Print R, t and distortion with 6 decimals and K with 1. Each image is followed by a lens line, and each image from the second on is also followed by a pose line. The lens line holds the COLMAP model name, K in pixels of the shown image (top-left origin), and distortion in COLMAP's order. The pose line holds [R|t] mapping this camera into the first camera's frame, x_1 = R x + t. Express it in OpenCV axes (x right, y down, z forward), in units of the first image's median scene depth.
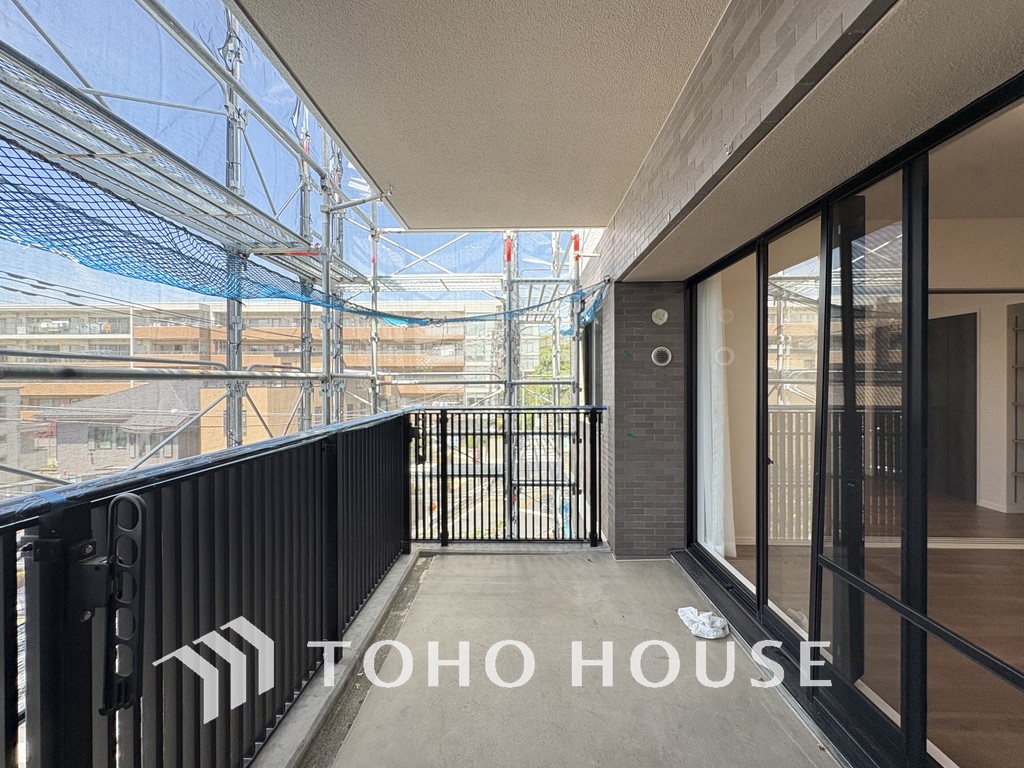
lens RADIAL K [[406.1, 0, 514.0], [0, 406.1, 382.7], [0, 0, 1]] dist [-0.000980, 0.000531]
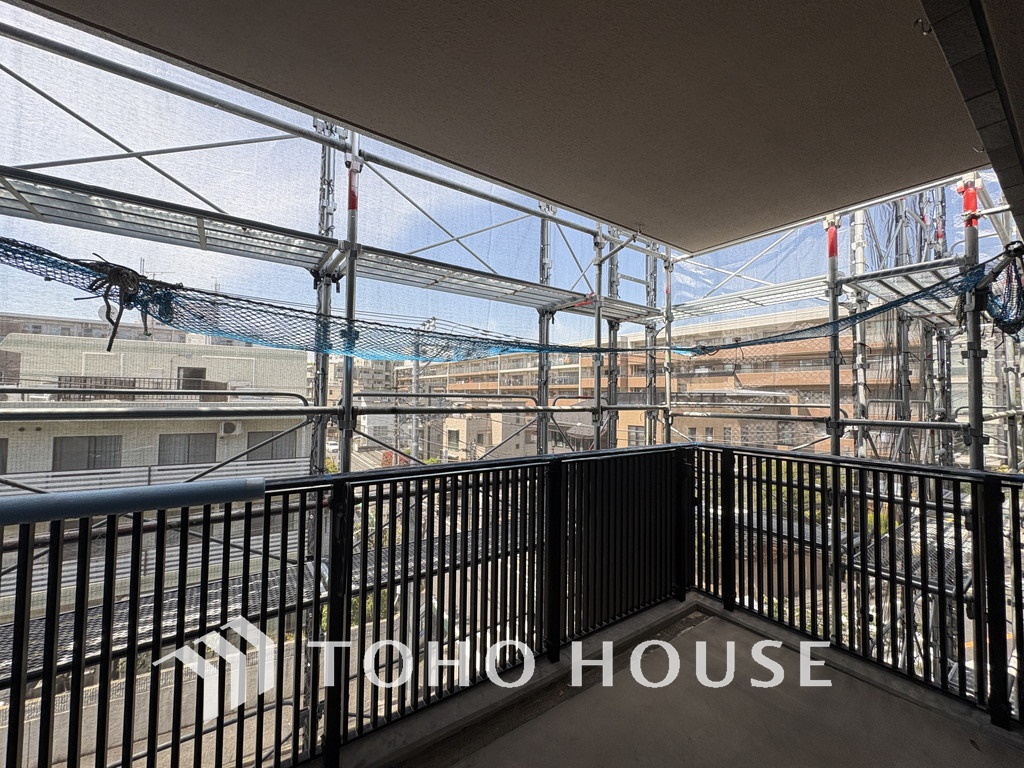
lens RADIAL K [[406.1, 0, 514.0], [0, 406.1, 382.7], [0, 0, 1]] dist [-0.000980, 0.000531]
pose [[0.599580, -0.018431, -0.800103, 0.247135], [-0.018560, 0.999146, -0.036924, -0.033591], [0.800100, 0.036989, 0.598726, 0.112565]]
